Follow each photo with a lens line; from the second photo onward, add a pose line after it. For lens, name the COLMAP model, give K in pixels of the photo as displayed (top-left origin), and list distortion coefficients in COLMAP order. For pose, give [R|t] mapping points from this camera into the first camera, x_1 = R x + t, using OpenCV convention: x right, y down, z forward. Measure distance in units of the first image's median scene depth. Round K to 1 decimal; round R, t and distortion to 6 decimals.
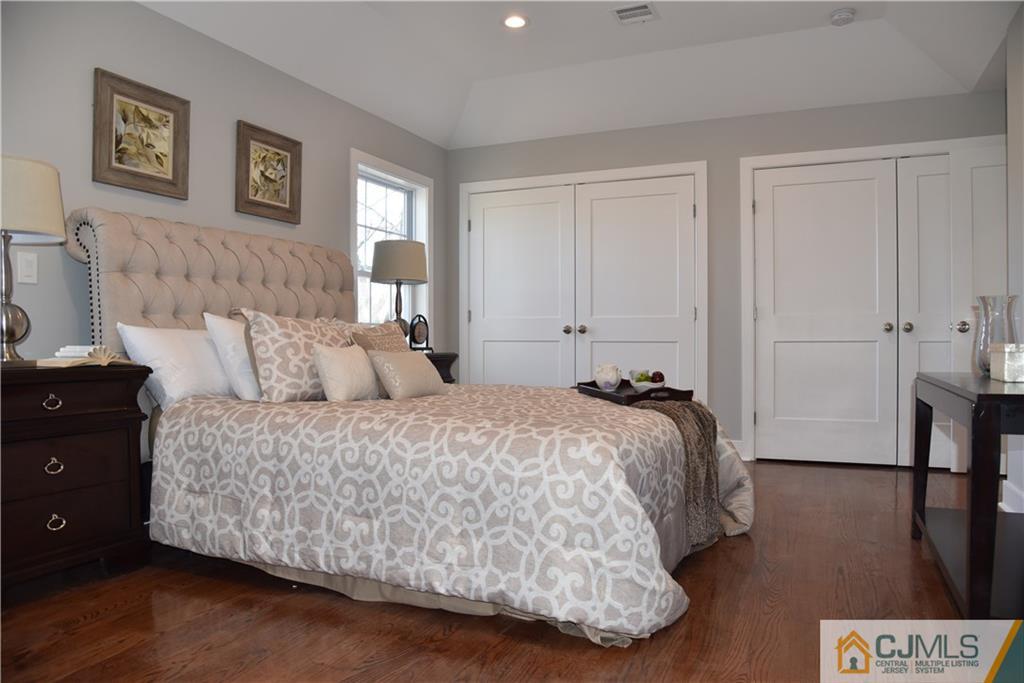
lens RADIAL K [[704.5, 0, 512.0], [0, 704.5, 341.5], [0, 0, 1]] dist [-0.065321, 0.000401]
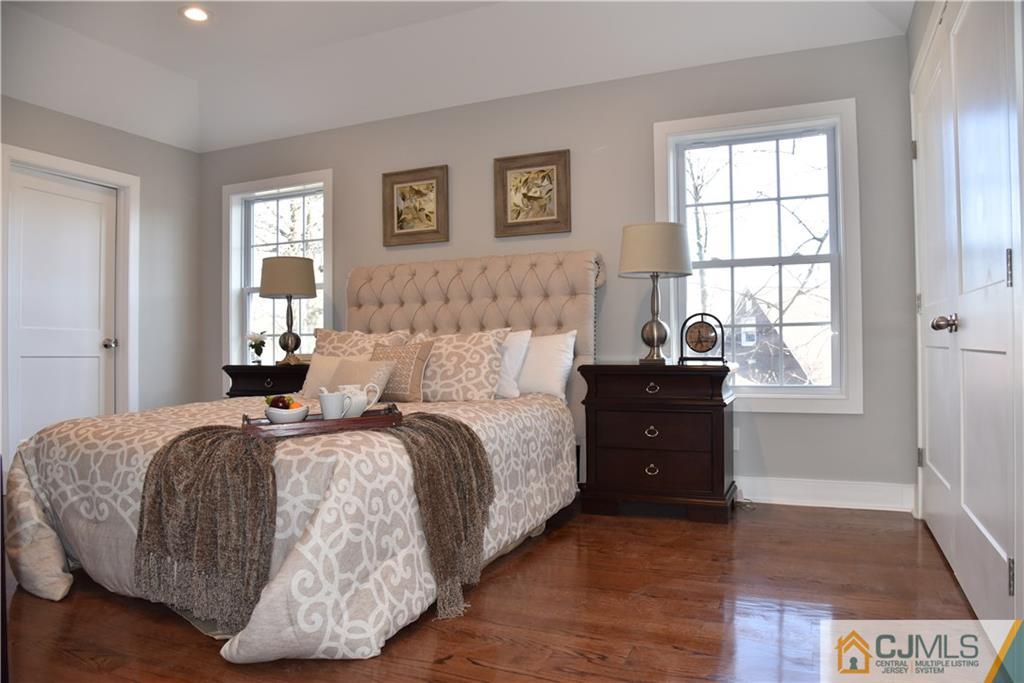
lens RADIAL K [[704.5, 0, 512.0], [0, 704.5, 341.5], [0, 0, 1]] dist [-0.065321, 0.000401]
pose [[-0.007765, -0.027269, -0.999598, 0.841469], [-0.004080, 0.999621, -0.027238, 0.019358], [0.999962, 0.003867, -0.007874, 1.133703]]
